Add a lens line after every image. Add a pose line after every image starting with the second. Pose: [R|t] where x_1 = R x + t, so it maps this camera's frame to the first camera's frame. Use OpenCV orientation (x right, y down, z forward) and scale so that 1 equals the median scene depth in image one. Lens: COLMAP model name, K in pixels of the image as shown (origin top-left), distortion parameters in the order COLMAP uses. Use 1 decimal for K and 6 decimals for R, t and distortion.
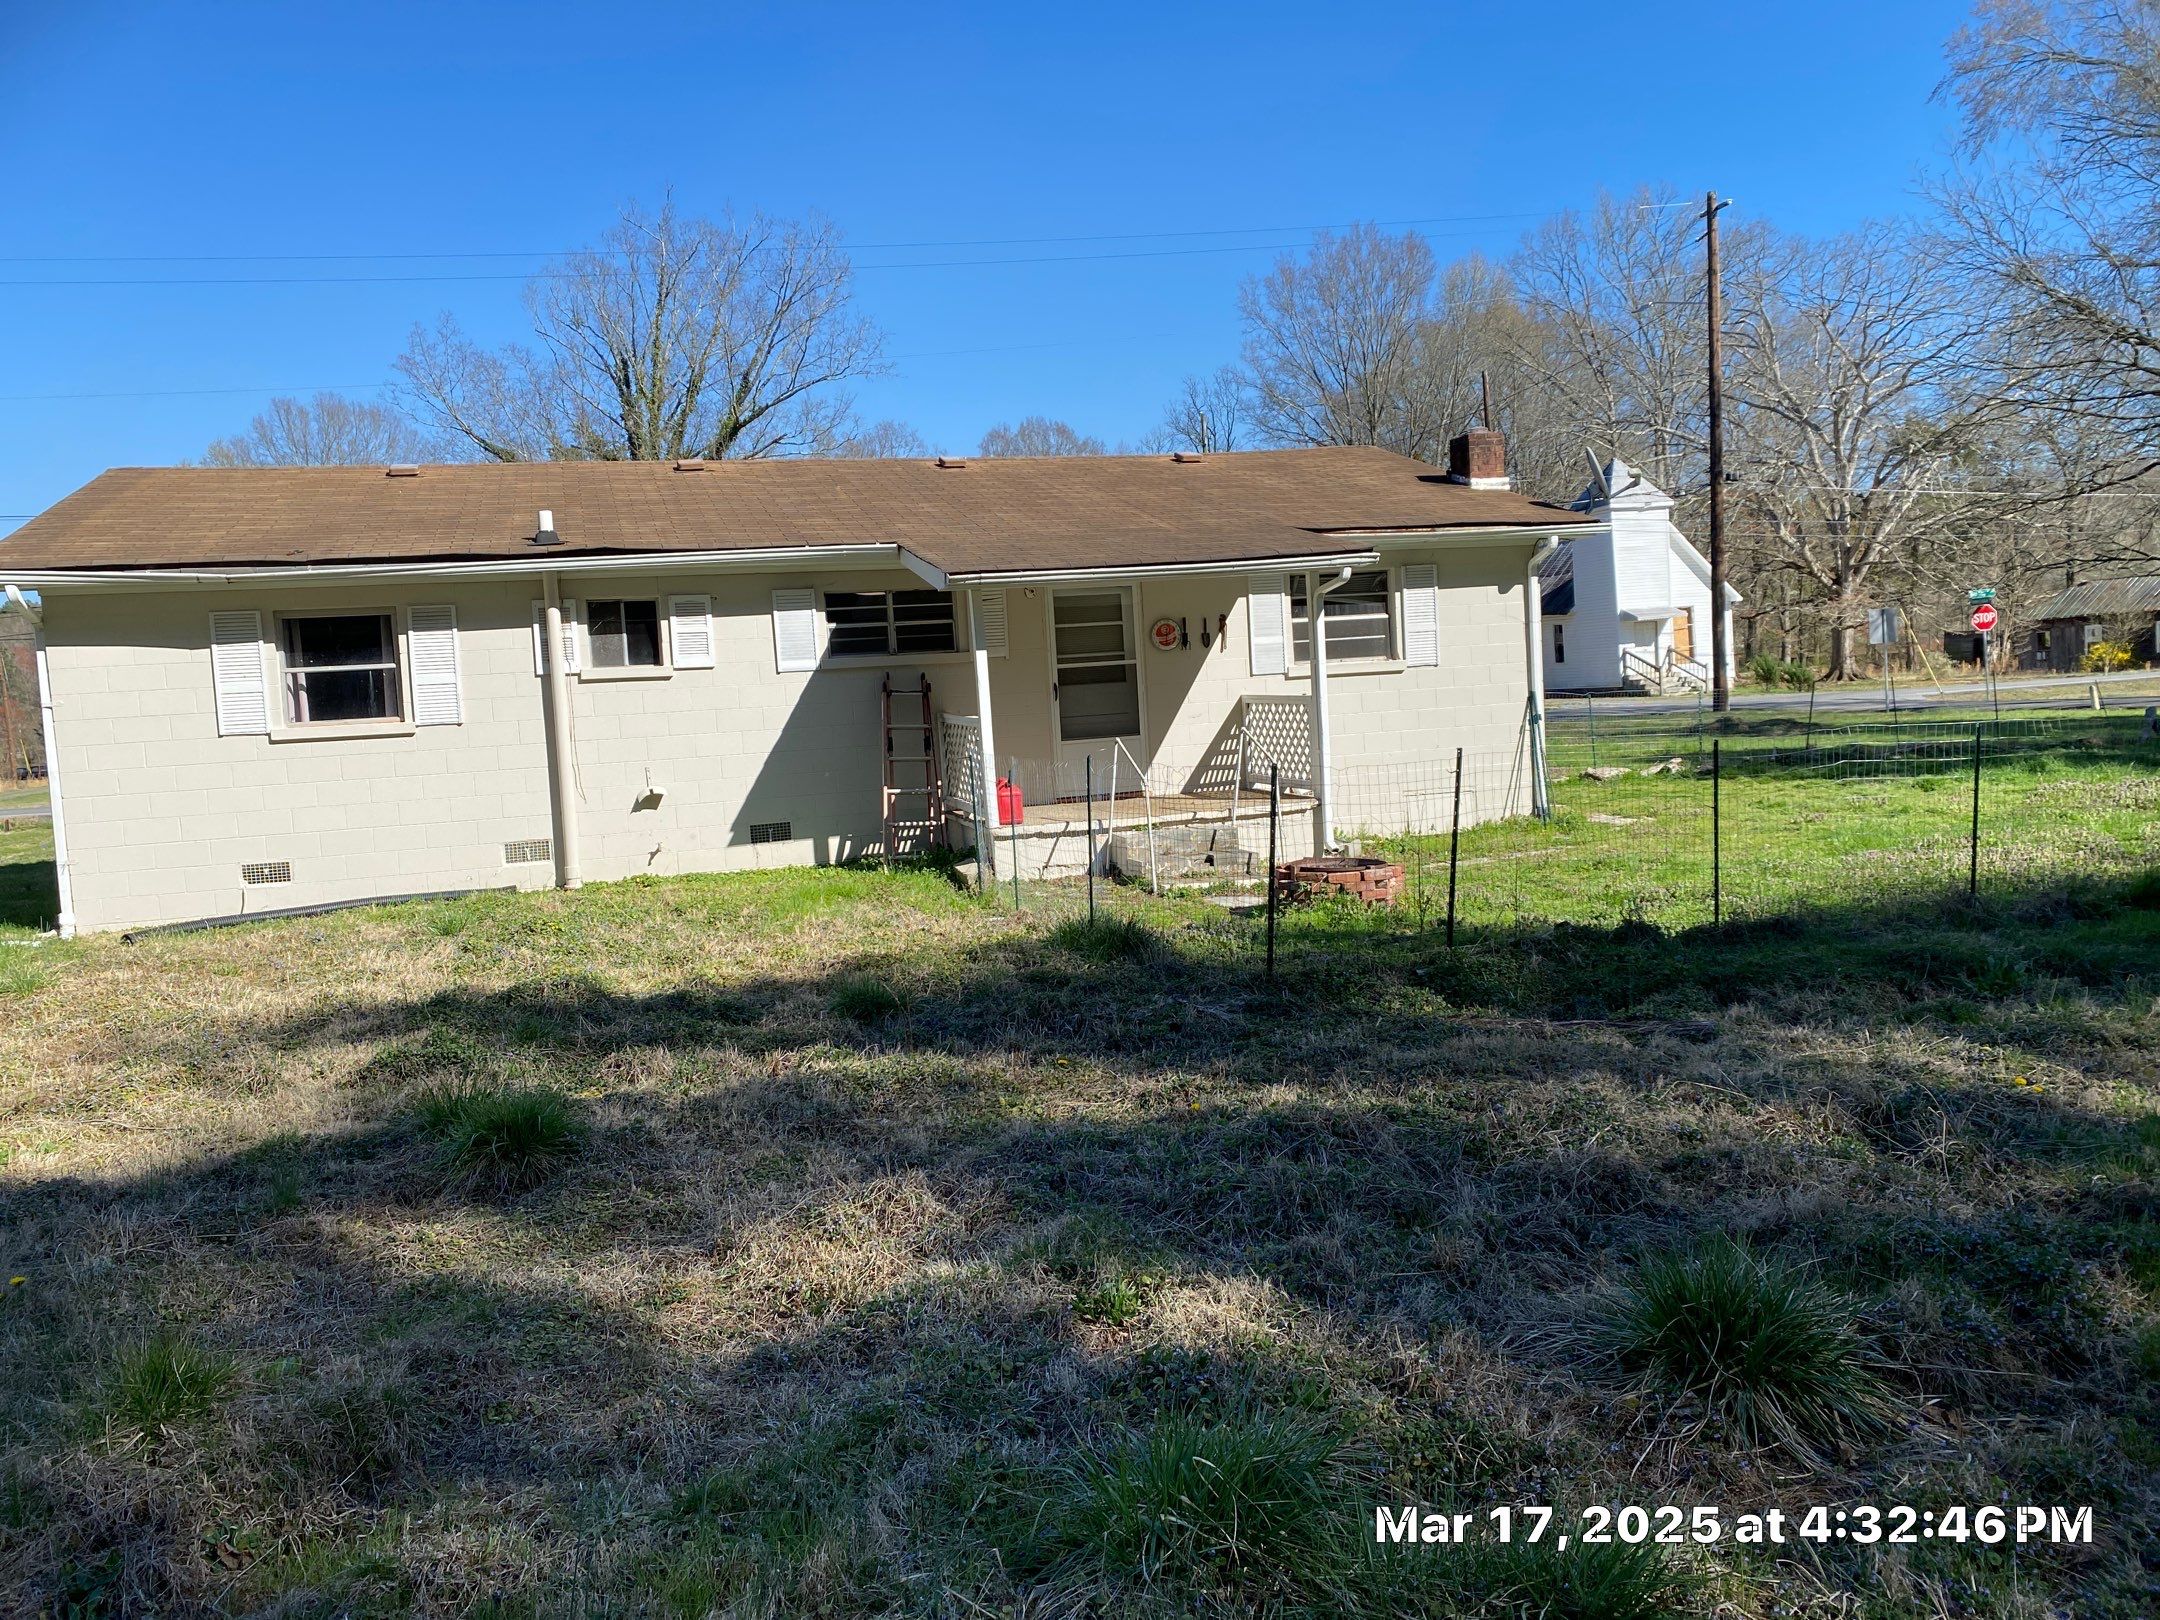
lens RADIAL K [[1617.9, 0, 1080.0], [0, 1617.9, 810.0], [0, 0, 1]] dist [0.065430, -0.121528]
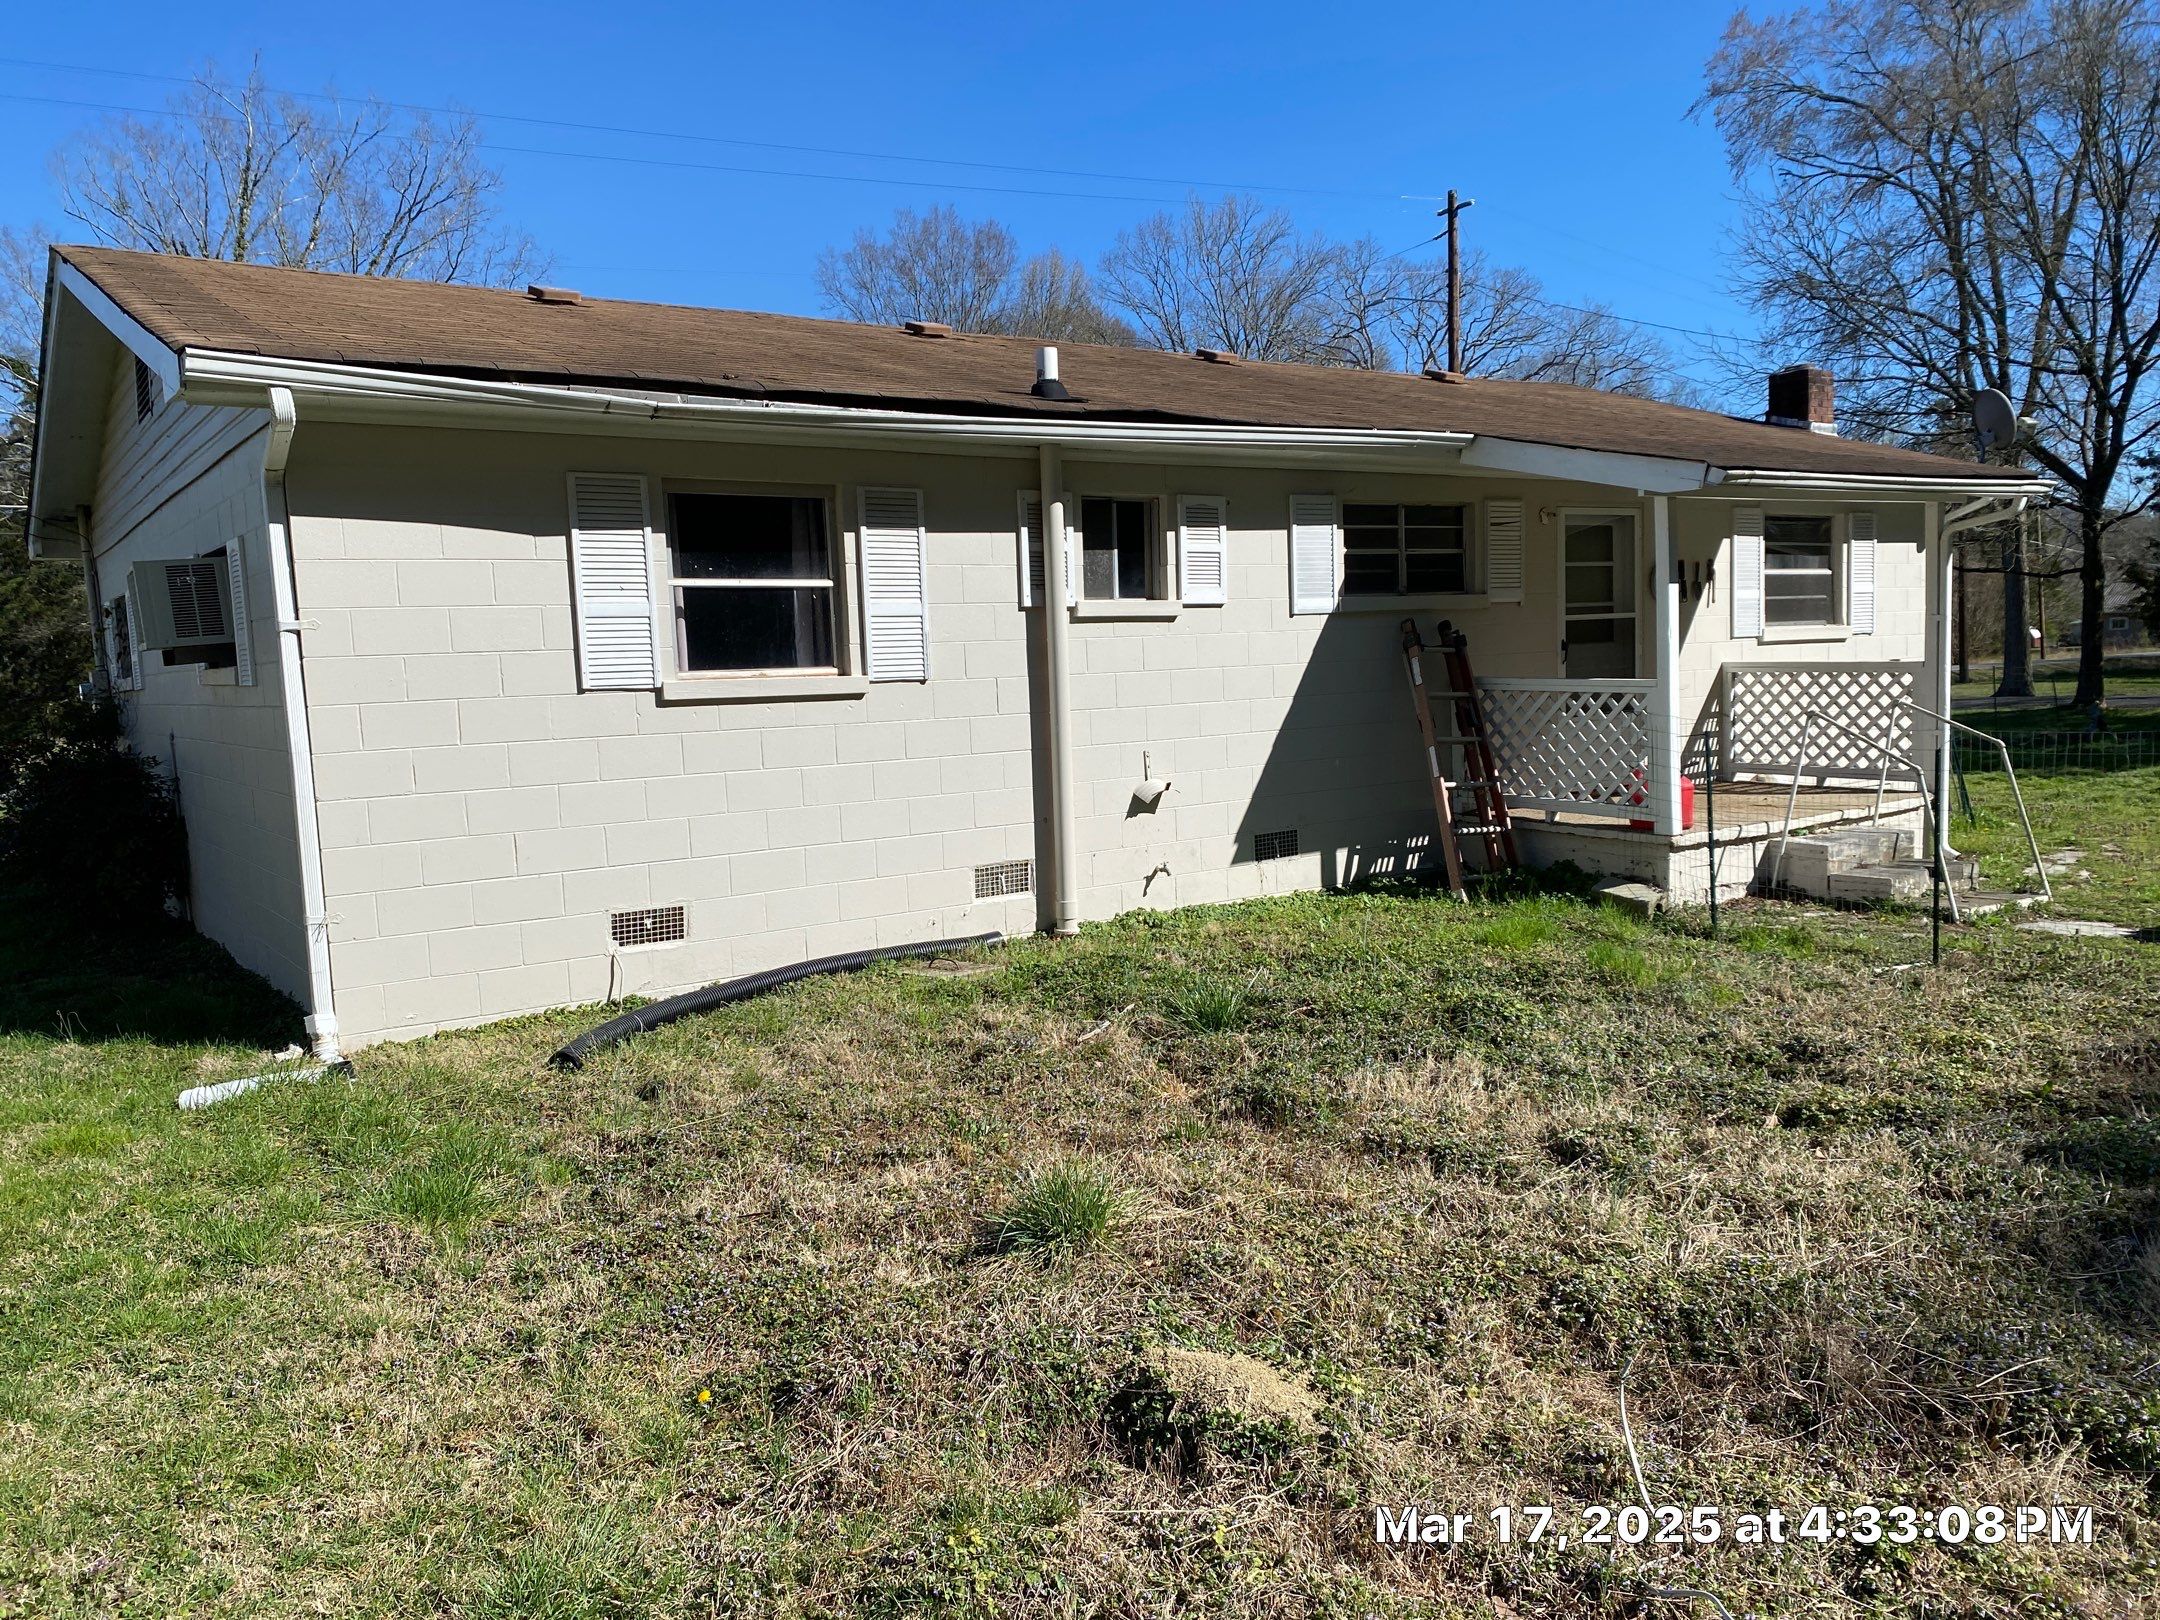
lens RADIAL K [[1598.4, 0, 1066.9], [0, 1598.4, 839.9], [0, 0, 1]] dist [0.065092, -0.081507]
pose [[0.951552, -0.012199, 0.307246, -0.632988], [0.005303, 0.999715, 0.023268, -0.006011], [-0.307442, -0.020511, 0.951346, 0.479489]]
